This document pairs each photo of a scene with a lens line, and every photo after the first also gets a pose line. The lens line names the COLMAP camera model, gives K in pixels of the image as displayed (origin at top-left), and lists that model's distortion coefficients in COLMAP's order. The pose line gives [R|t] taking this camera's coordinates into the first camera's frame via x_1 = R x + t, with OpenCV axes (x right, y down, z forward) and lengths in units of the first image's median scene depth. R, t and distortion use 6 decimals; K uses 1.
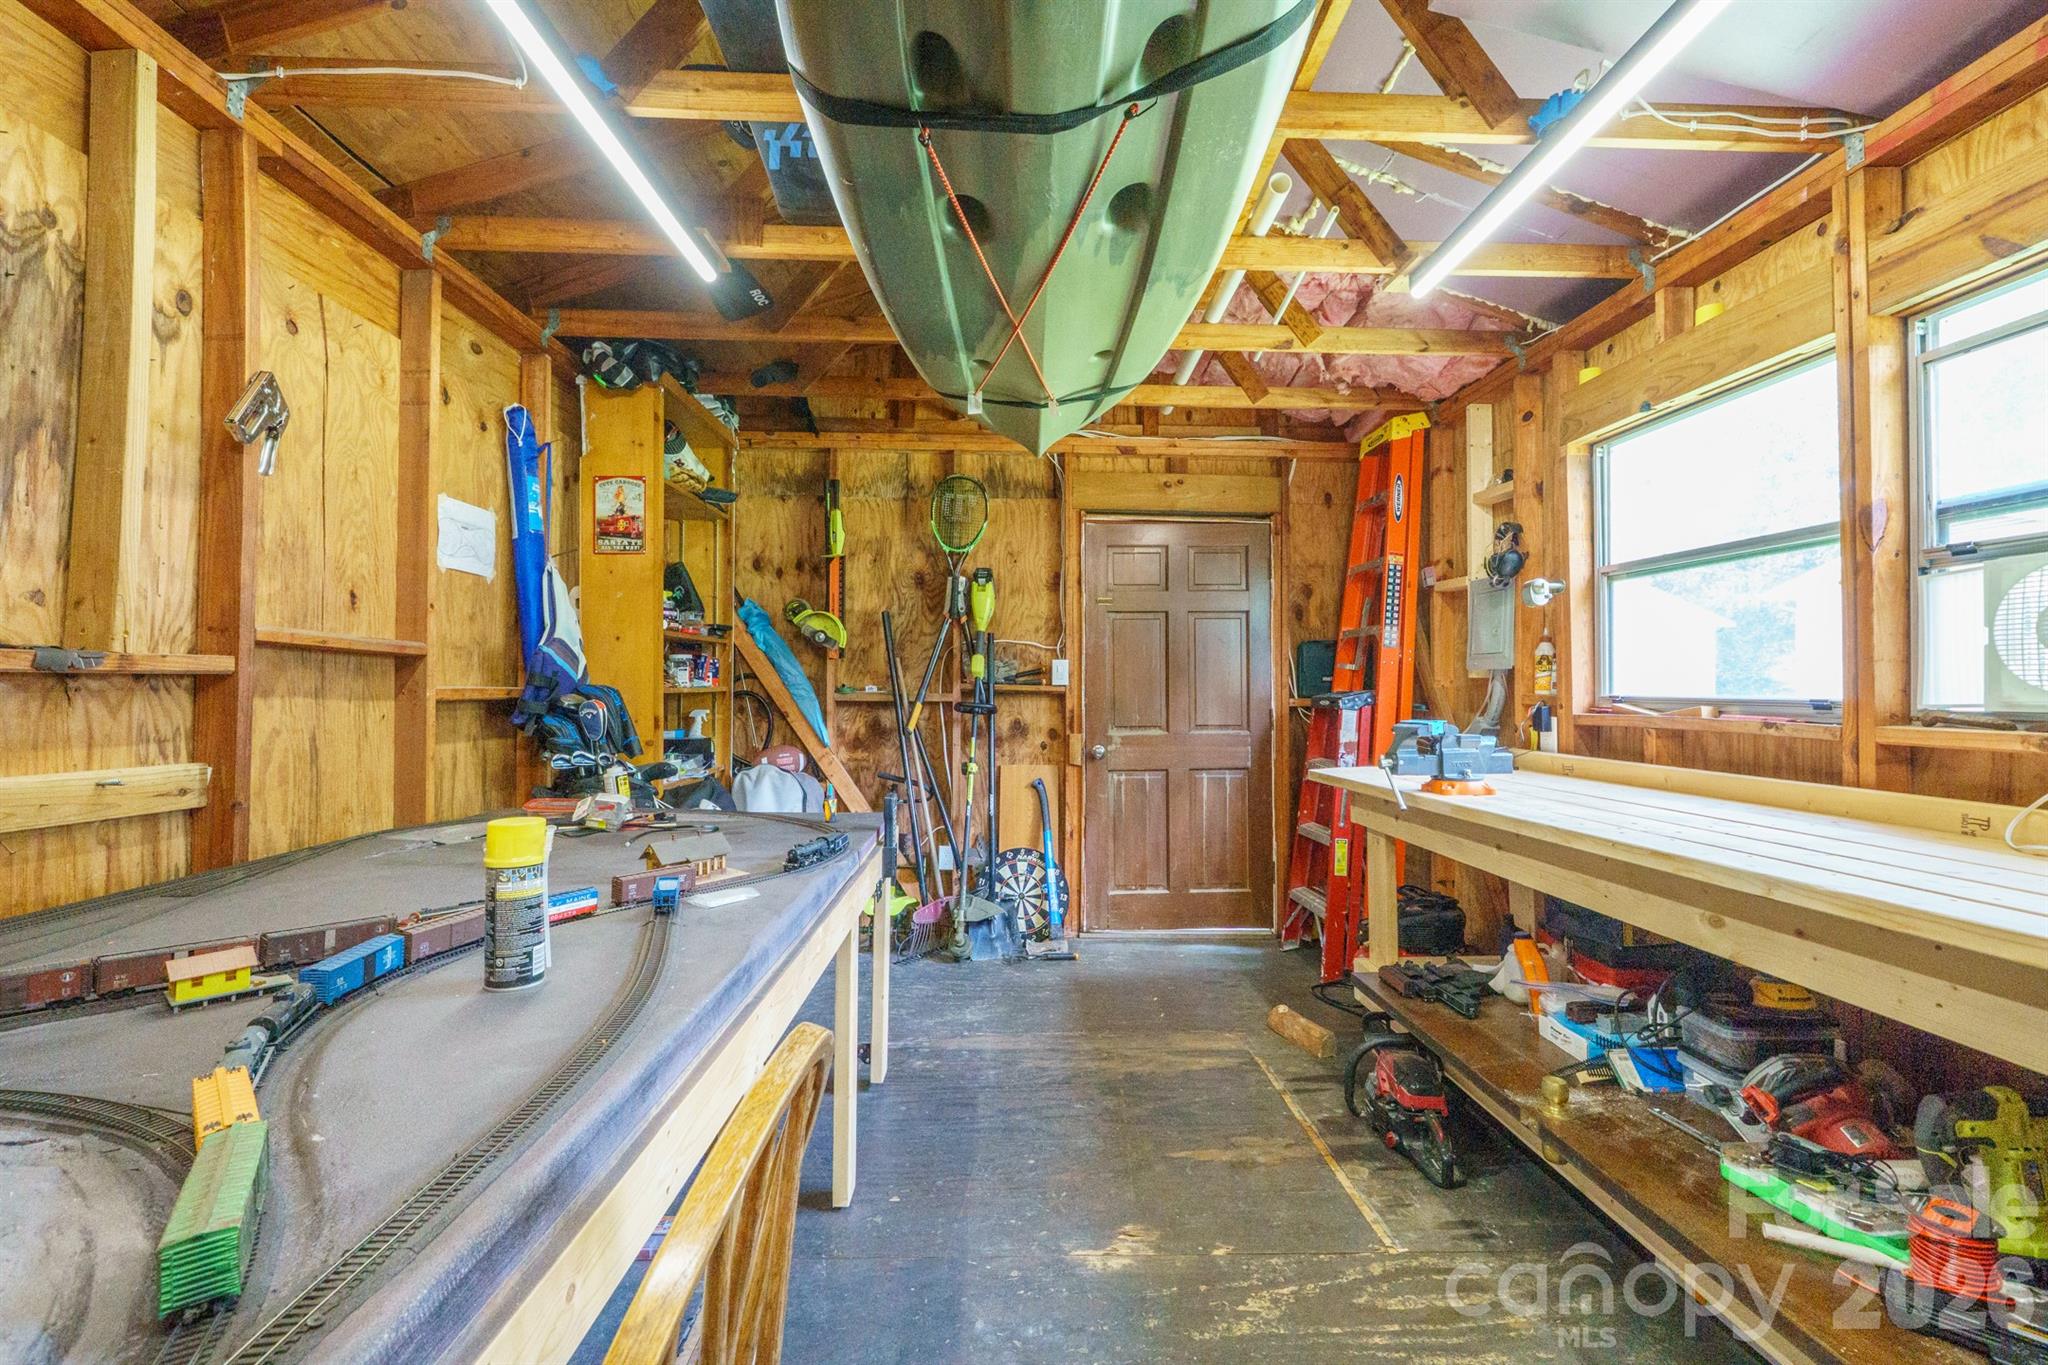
lens RADIAL K [[873.3, 0, 1024.0], [0, 873.3, 682.5], [0, 0, 1]] dist [-0.001112, -0.000107]
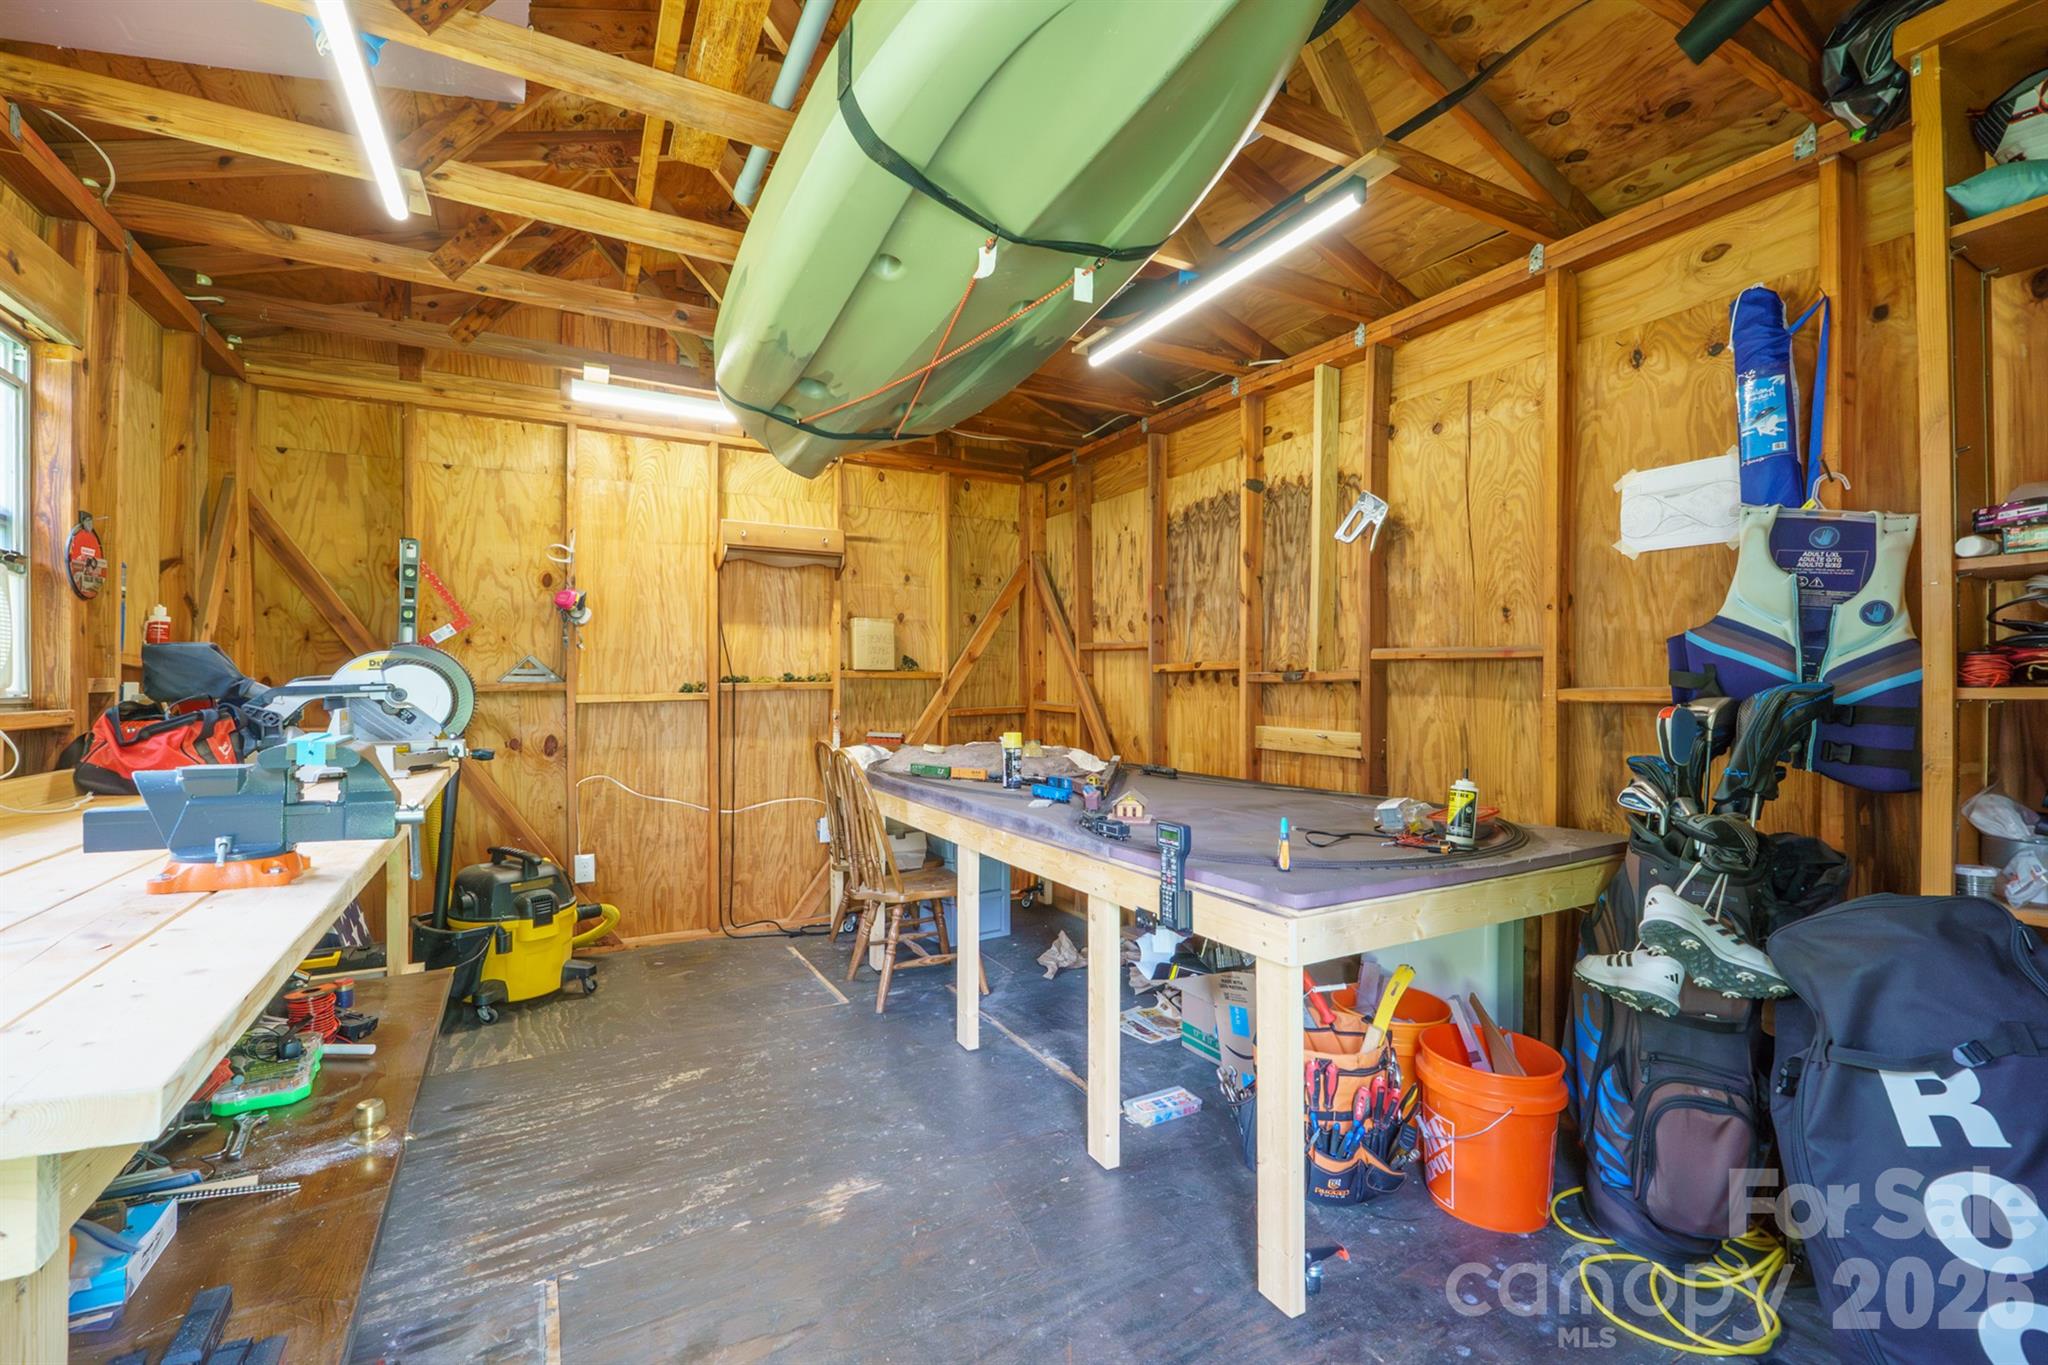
lens RADIAL K [[890.6, 0, 1024.0], [0, 890.6, 682.5], [0, 0, 1]] dist [0.001125, 0.000106]
pose [[-0.888637, -0.007363, -0.458553, 0.396038], [-0.001046, 0.999901, -0.014029, 0.016362], [0.458611, -0.011987, -0.888557, 1.983366]]
